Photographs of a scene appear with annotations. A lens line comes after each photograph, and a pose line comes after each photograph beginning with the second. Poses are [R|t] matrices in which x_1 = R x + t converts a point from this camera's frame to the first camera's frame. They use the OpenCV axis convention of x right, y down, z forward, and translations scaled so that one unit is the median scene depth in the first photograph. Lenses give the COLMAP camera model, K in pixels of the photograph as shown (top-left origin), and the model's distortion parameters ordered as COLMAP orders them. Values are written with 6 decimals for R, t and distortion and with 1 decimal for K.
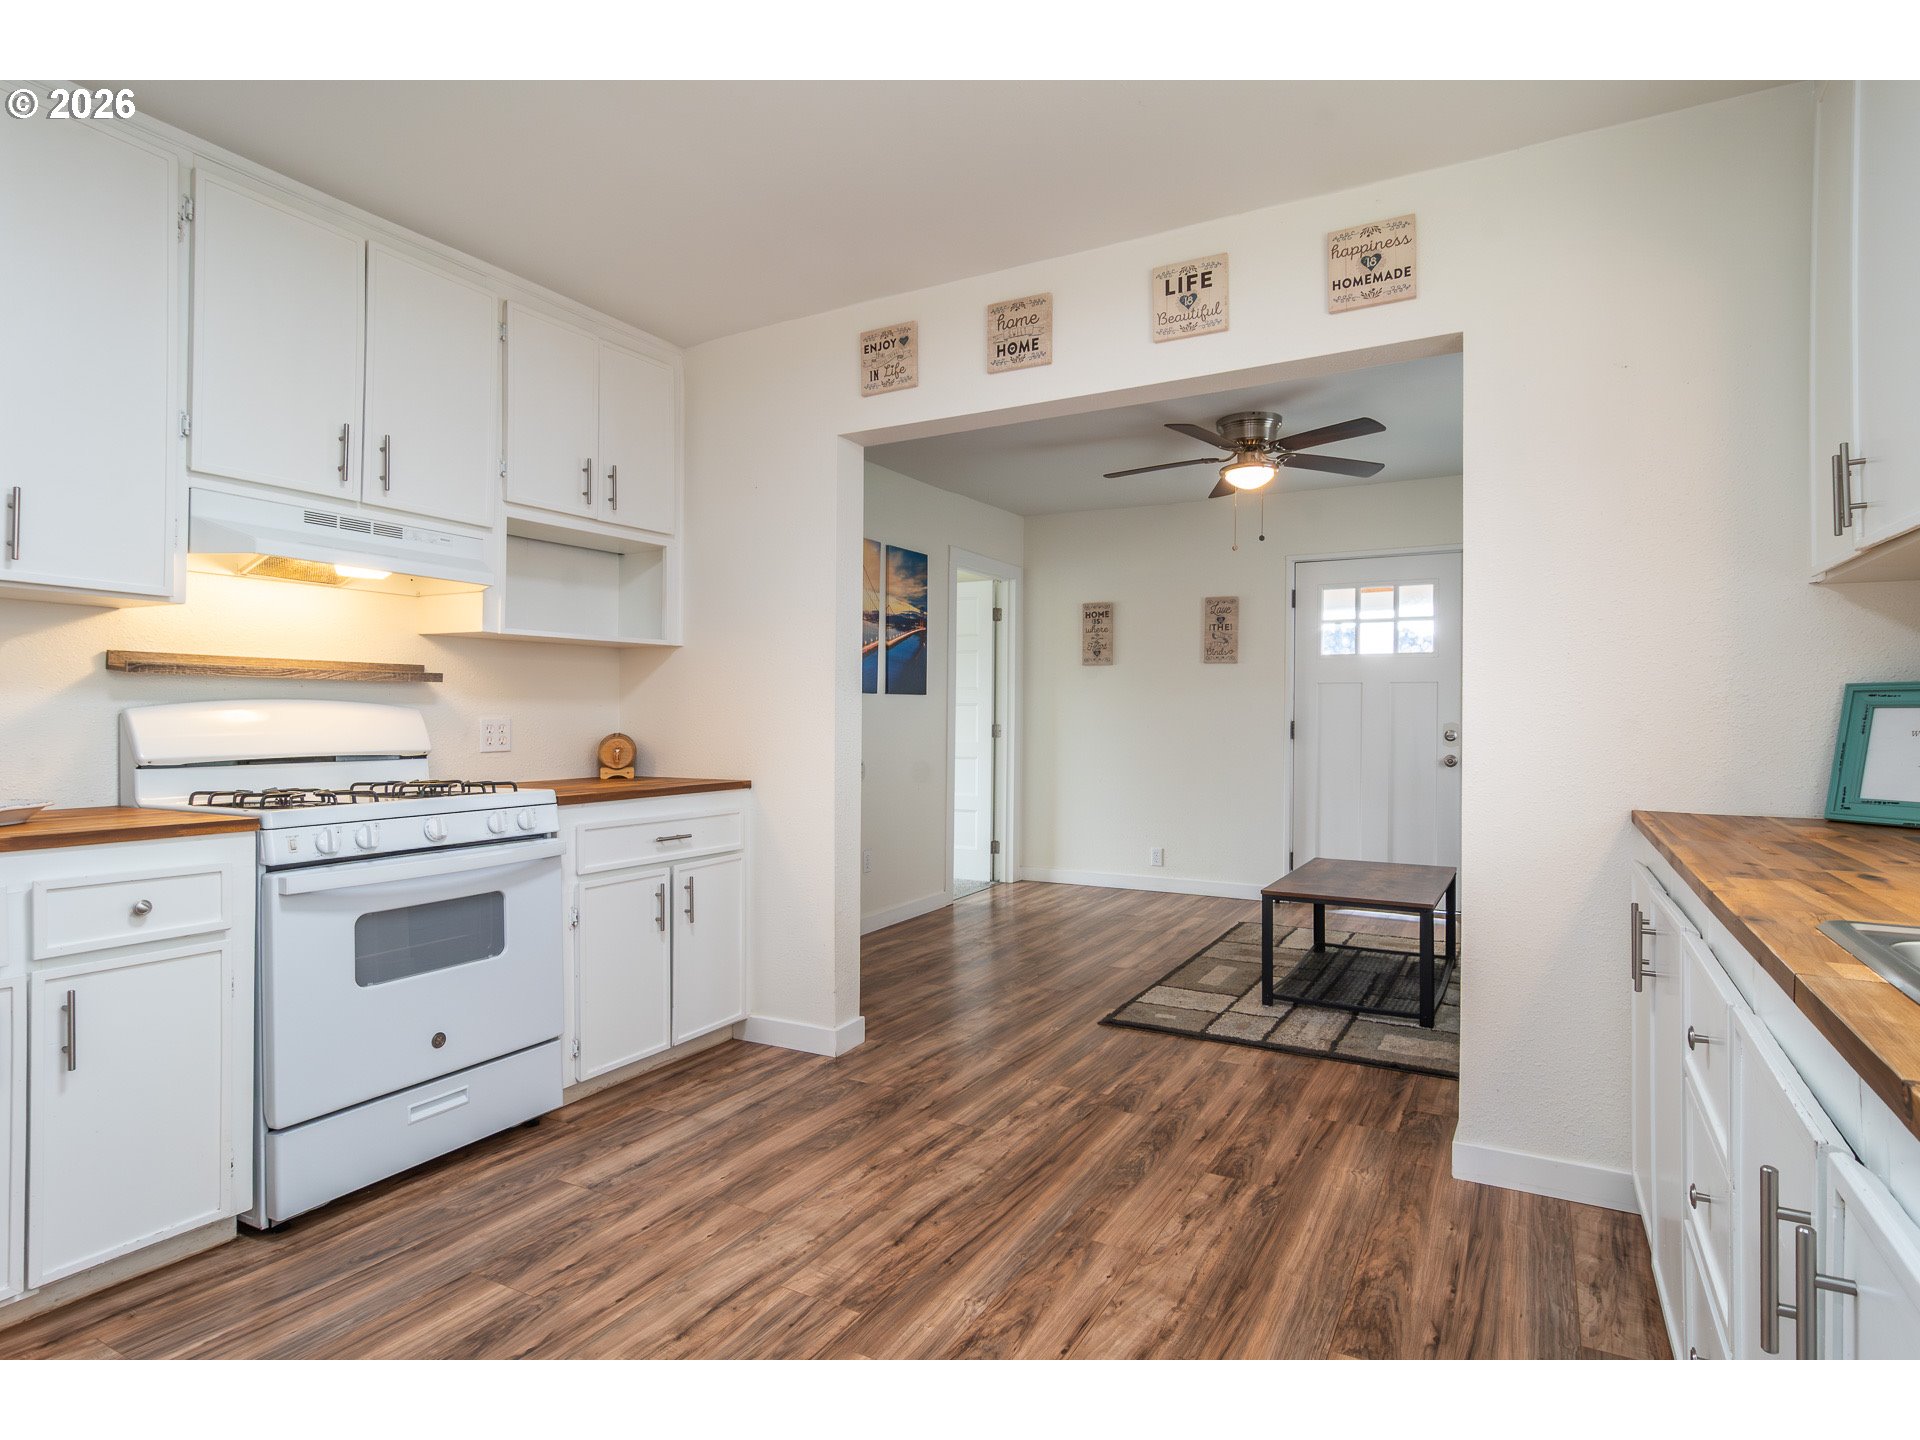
lens RADIAL K [[1034.6, 0, 951.2], [0, 1034.6, 718.7], [0, 0, 1]] dist [0.000469, 0.000046]
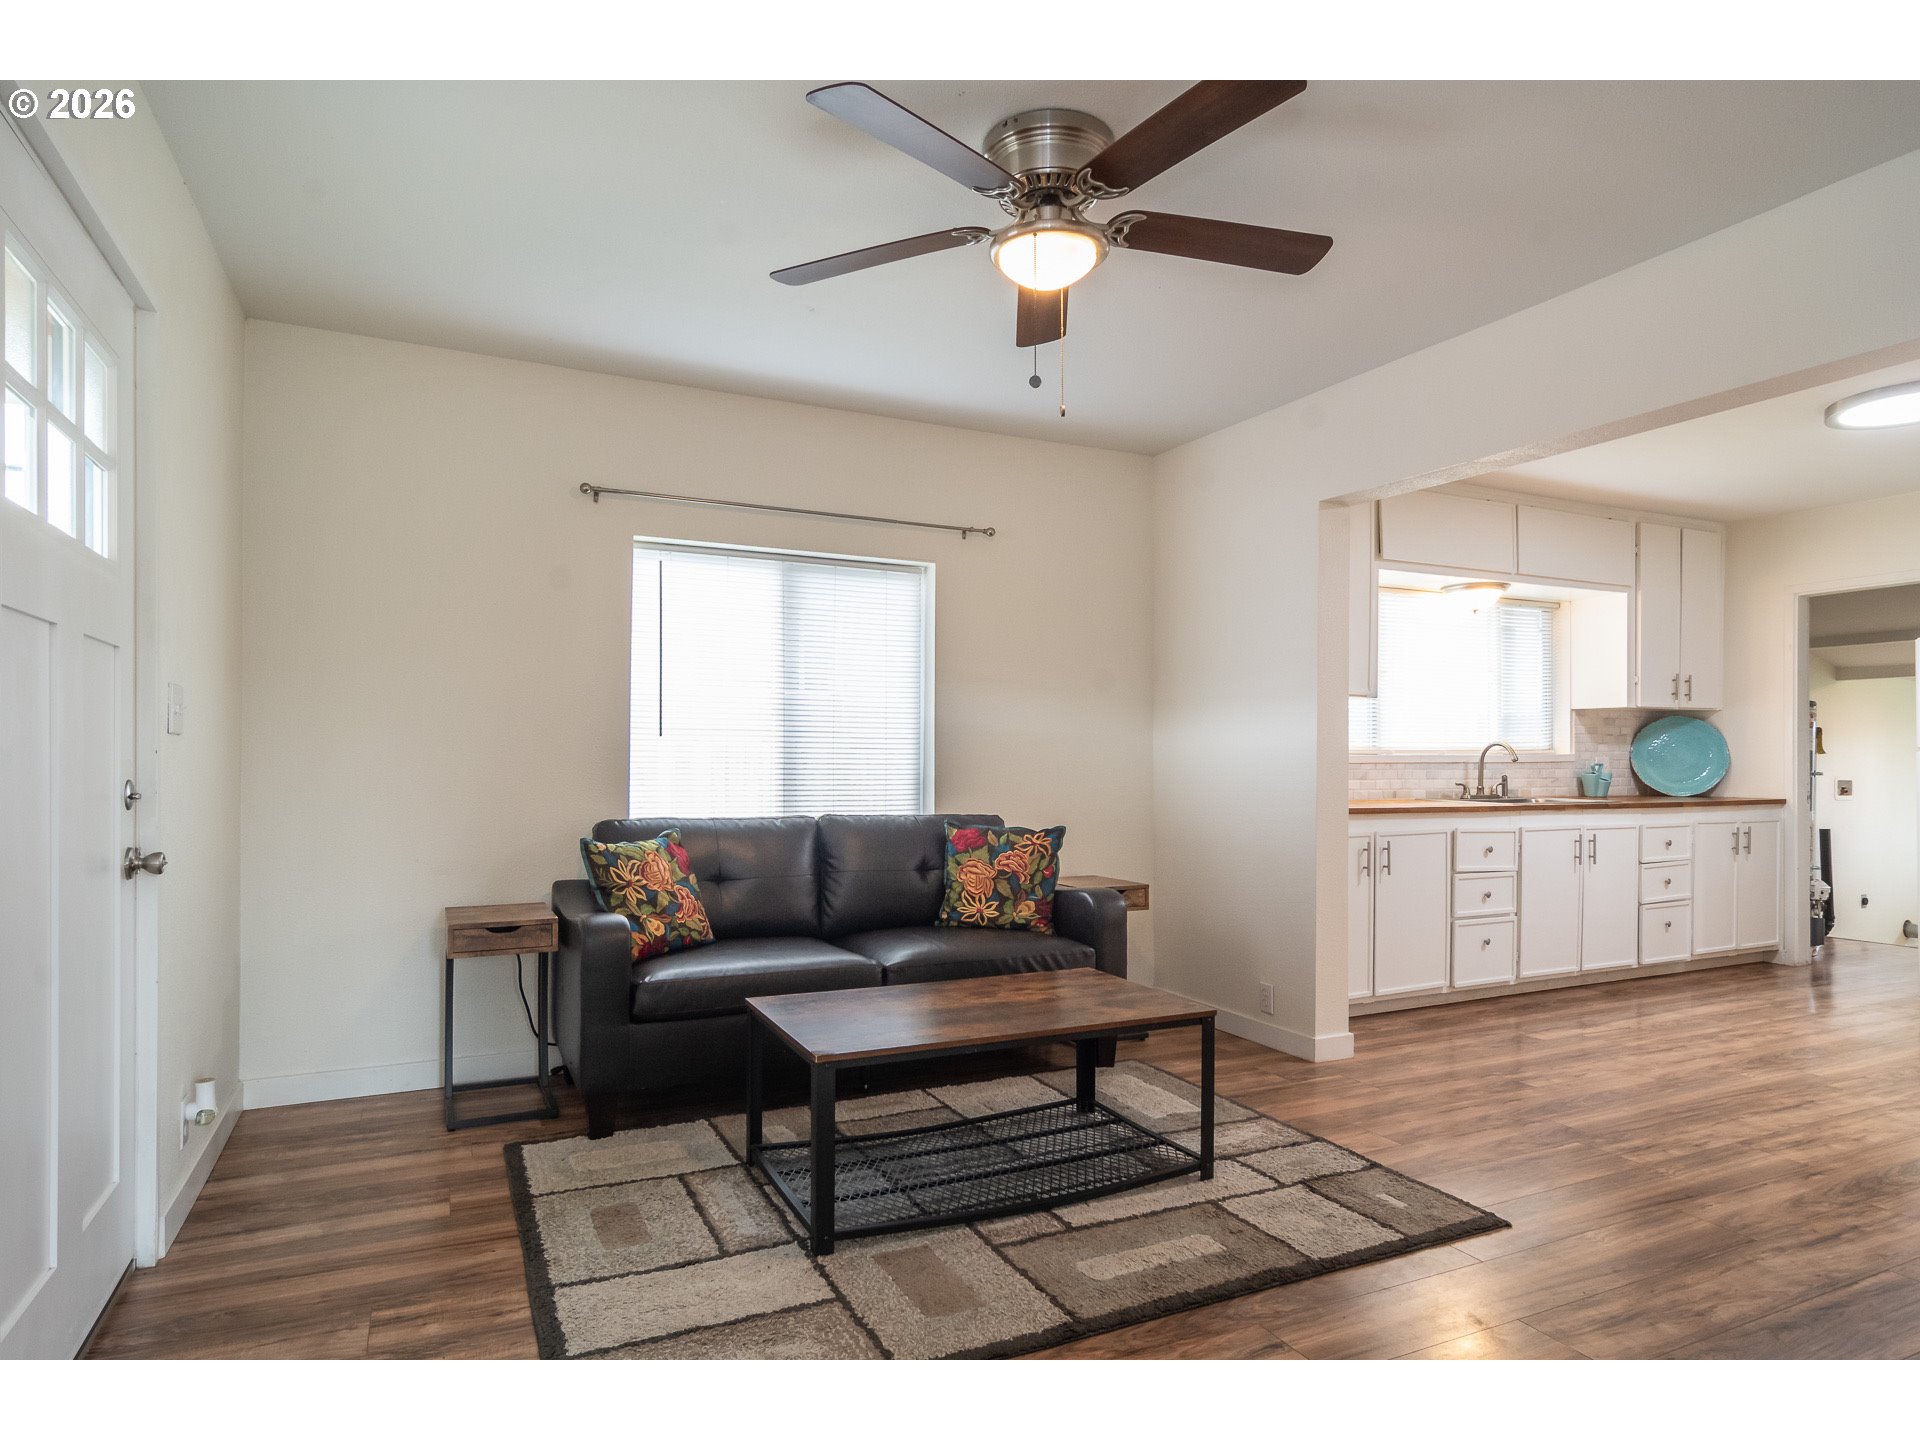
lens RADIAL K [[1059.7, 0, 917.6], [0, 1059.7, 750.5], [0, 0, 1]] dist [0.003498, -0.000120]
pose [[-0.802641, -0.004611, 0.596445, 0.051459], [-0.007621, 0.999968, -0.002525, -0.002255], [-0.596414, -0.006572, -0.802650, 2.069560]]
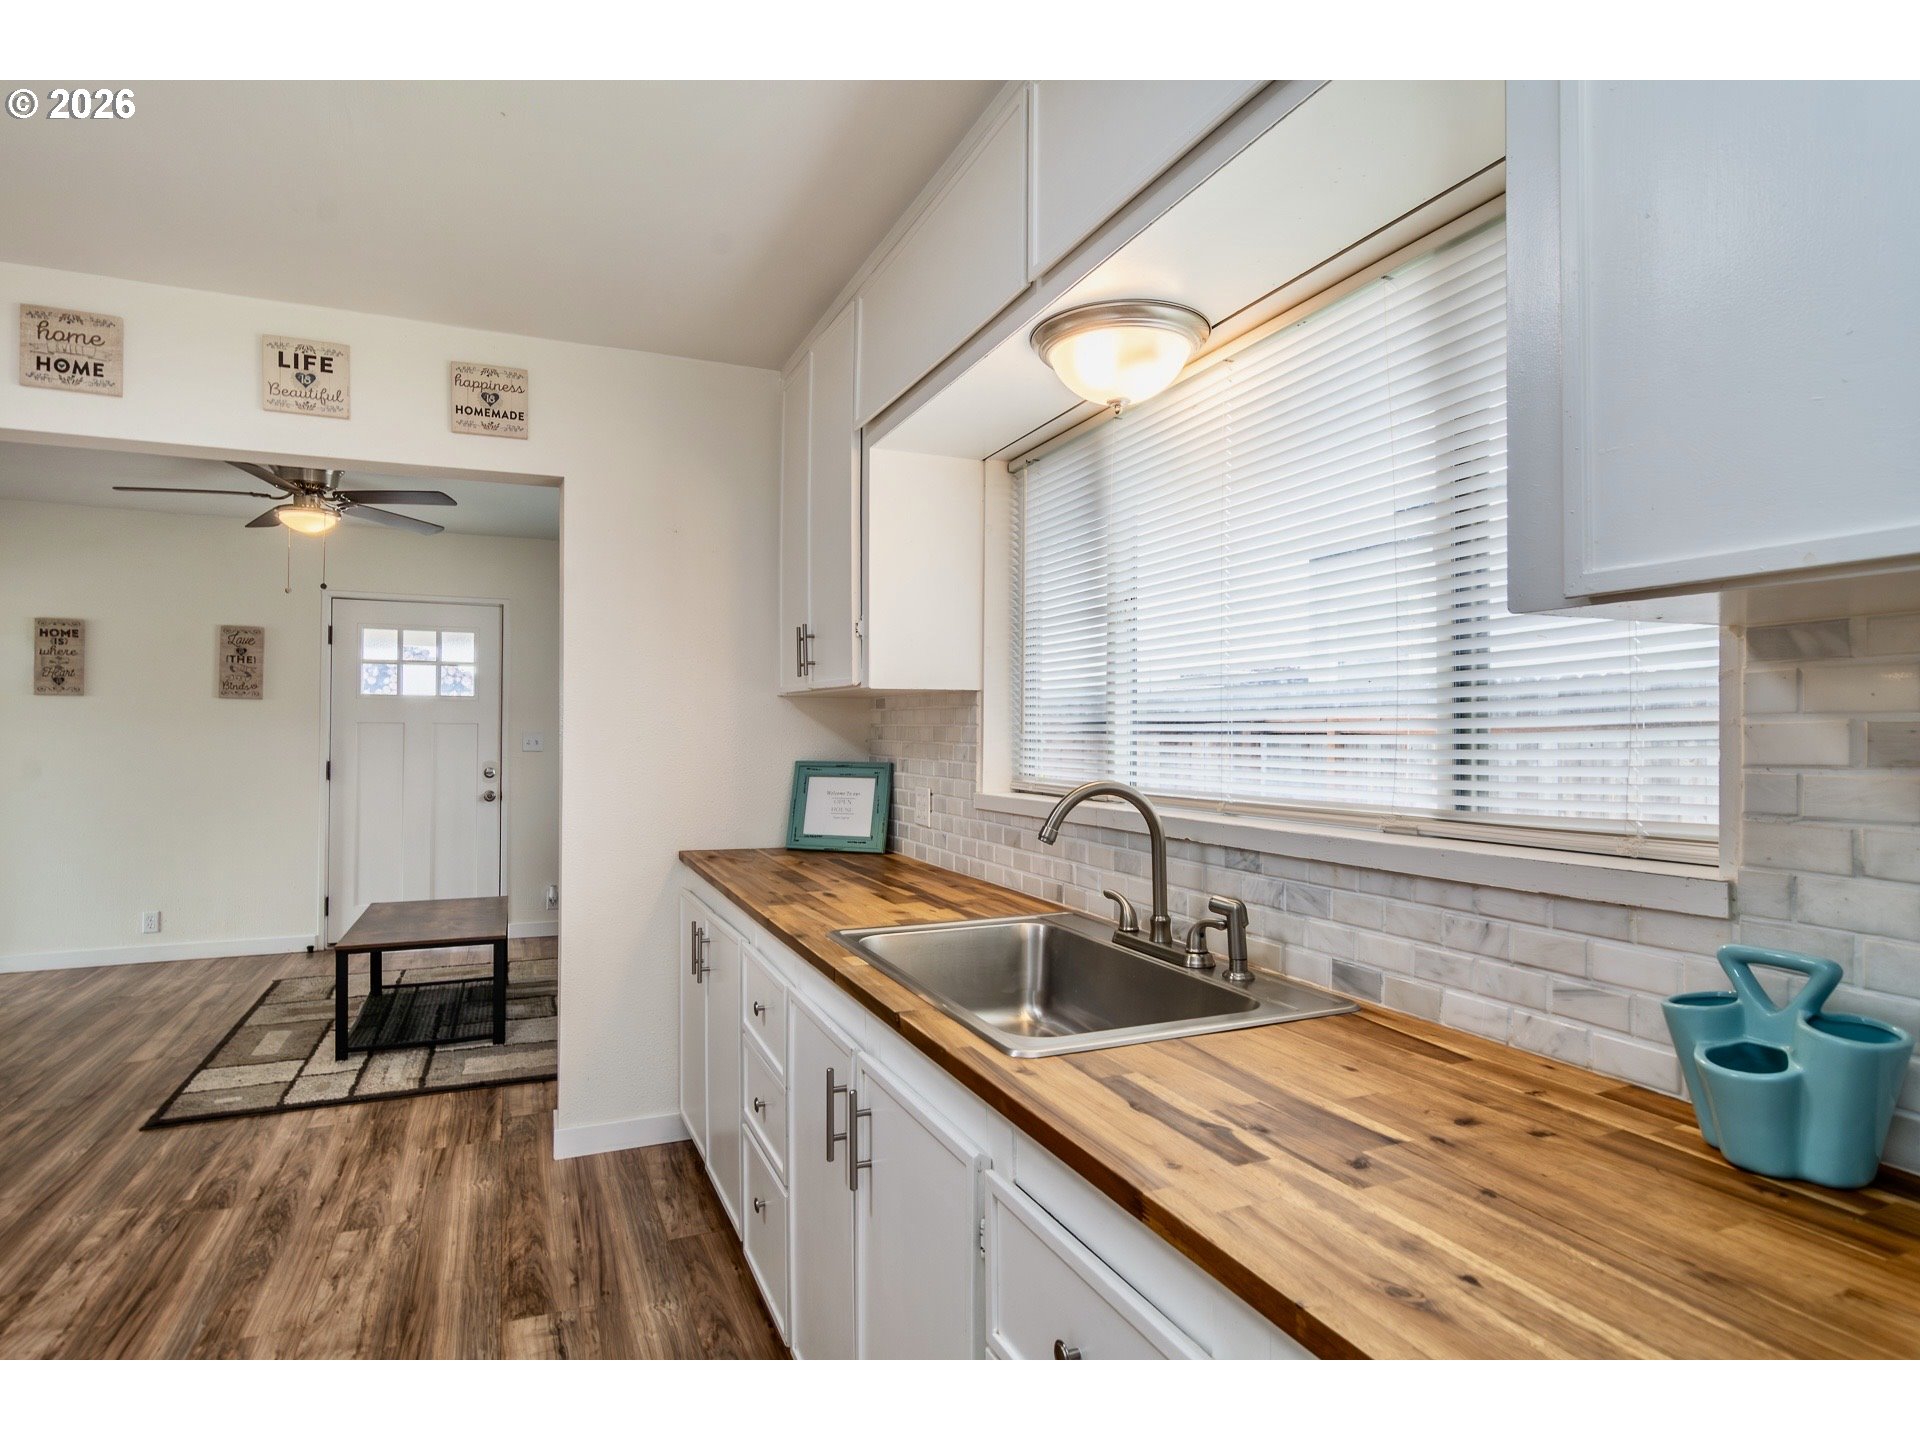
lens RADIAL K [[1035.1, 0, 949.9], [0, 1035.1, 723.8], [0, 0, 1]] dist [-0.000139, 0.003539]
pose [[0.609656, 0.005142, 0.792650, -0.163182], [-0.000988, 0.999983, -0.005726, -0.054593], [-0.792666, 0.002708, 0.609651, -0.099813]]
